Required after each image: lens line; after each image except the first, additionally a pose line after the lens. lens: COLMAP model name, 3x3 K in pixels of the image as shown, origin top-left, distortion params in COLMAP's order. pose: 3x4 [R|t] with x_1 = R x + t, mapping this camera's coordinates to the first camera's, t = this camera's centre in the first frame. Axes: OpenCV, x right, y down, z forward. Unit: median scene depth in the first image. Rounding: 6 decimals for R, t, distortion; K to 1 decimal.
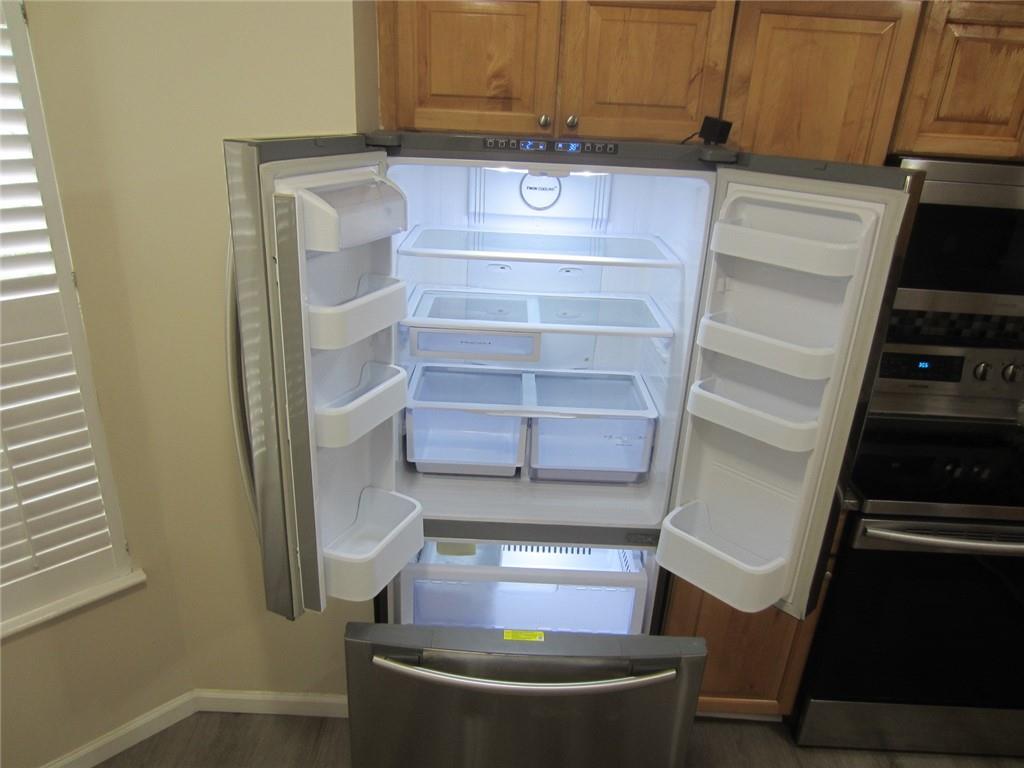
lens RADIAL K [[723.3, 0, 511.3], [0, 723.3, 382.5], [0, 0, 1]] dist [-0.050287, 0.014060]
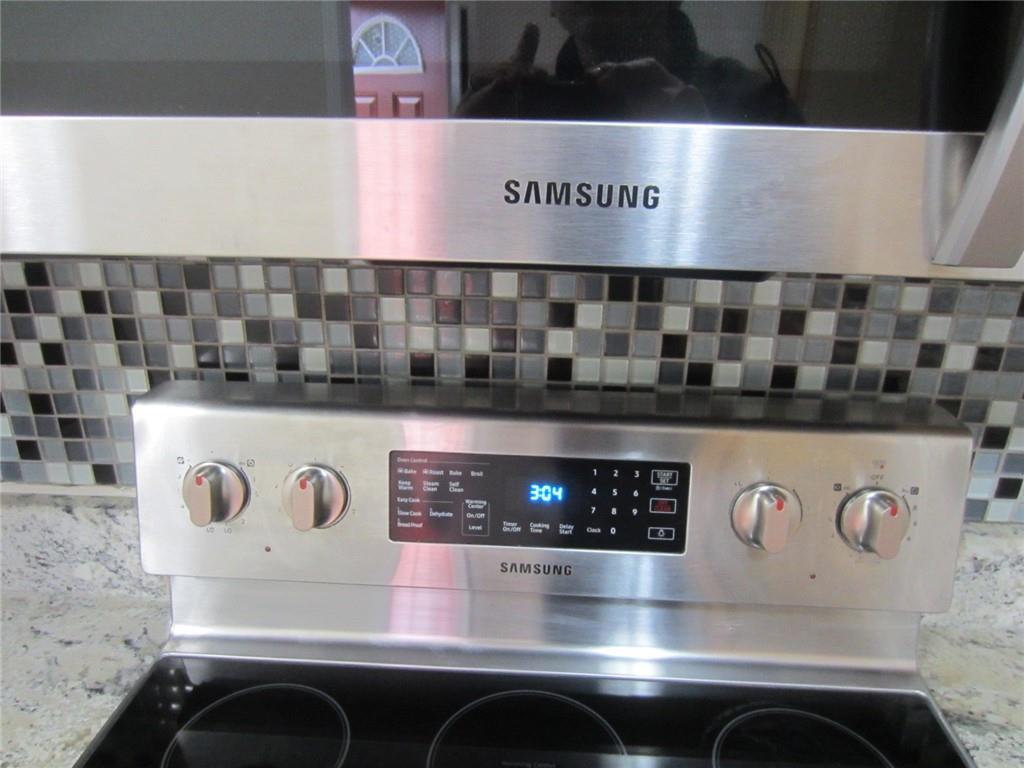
lens RADIAL K [[723.3, 0, 511.6], [0, 723.3, 385.9], [0, 0, 1]] dist [-0.050287, 0.014060]
pose [[0.997761, -0.016265, -0.064866, 0.570970], [0.013833, 0.999191, -0.037767, -0.055372], [0.065428, 0.036786, 0.997179, 0.694494]]
